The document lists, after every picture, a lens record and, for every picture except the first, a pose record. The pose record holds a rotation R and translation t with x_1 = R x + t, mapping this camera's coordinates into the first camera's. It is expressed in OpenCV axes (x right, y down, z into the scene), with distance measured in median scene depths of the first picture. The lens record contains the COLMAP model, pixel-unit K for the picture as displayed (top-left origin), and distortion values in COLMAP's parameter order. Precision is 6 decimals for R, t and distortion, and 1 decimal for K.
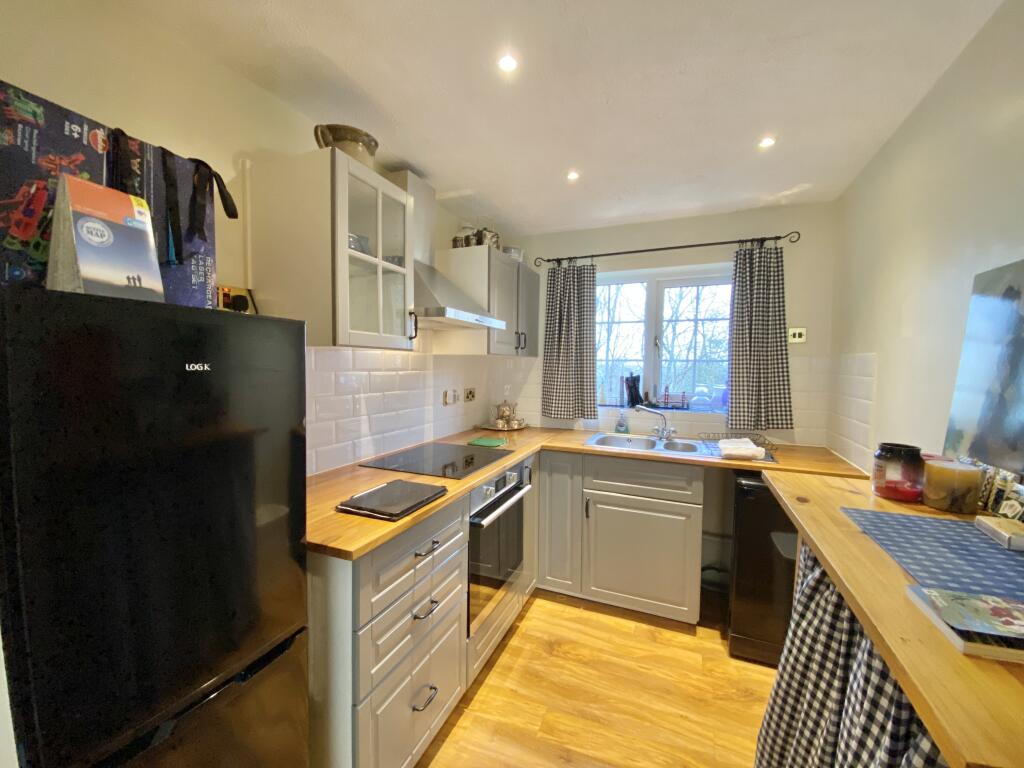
lens RADIAL K [[419.1, 0, 508.9], [0, 419.1, 380.9], [0, 0, 1]] dist [0.009744, -0.002518]
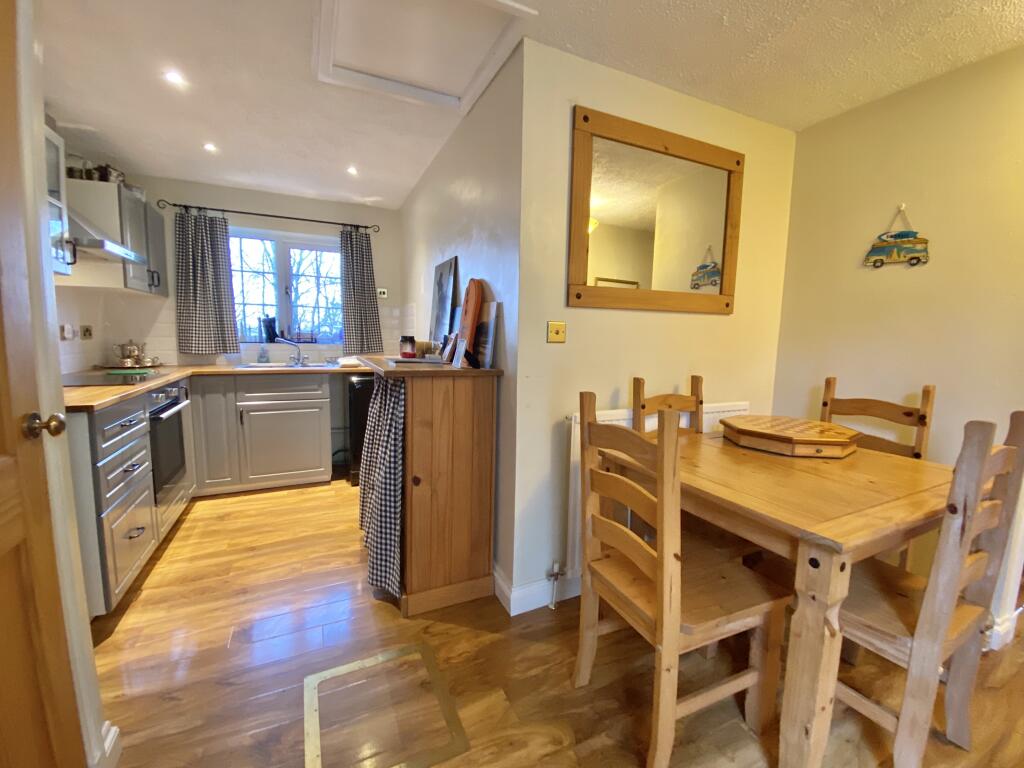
lens RADIAL K [[419.1, 0, 505.5], [0, 419.1, 379.5], [0, 0, 1]] dist [0.009744, -0.002518]
pose [[0.675316, -0.084620, 0.732658, -0.201470], [0.020544, 0.995169, 0.096003, 0.084430], [-0.737243, -0.049781, 0.673792, -0.454795]]
